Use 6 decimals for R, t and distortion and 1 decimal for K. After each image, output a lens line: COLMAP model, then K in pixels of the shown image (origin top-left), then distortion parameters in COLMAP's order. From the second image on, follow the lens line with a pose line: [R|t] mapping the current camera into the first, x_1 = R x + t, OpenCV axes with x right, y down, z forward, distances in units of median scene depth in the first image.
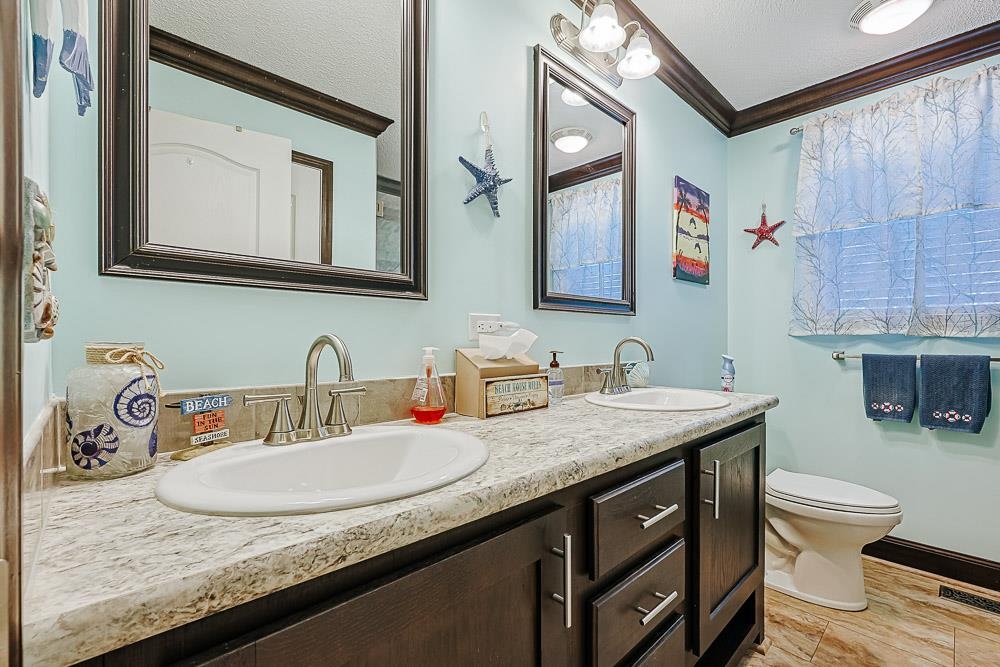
lens RADIAL K [[436.8, 0, 502.6], [0, 436.8, 342.3], [0, 0, 1]] dist [-0.001413, 0.000103]
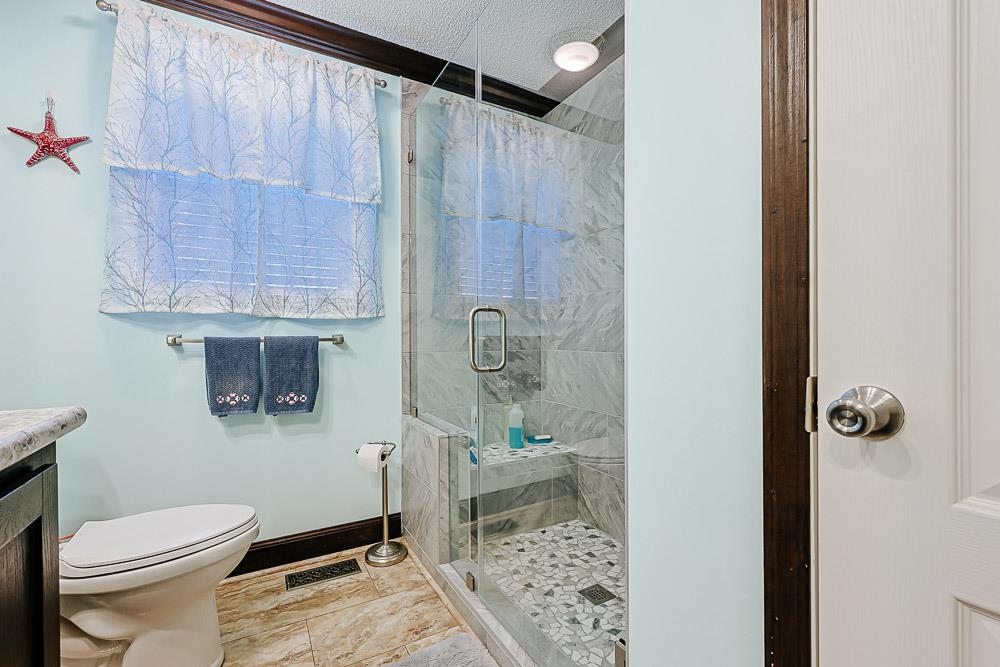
lens RADIAL K [[436.8, 0, 502.6], [0, 436.8, 342.3], [0, 0, 1]] dist [-0.001413, 0.000103]
pose [[0.235819, -0.013888, 0.971698, 0.201421], [0.010397, 0.999877, 0.011767, 0.038251], [-0.971741, 0.007328, 0.235935, 0.323962]]
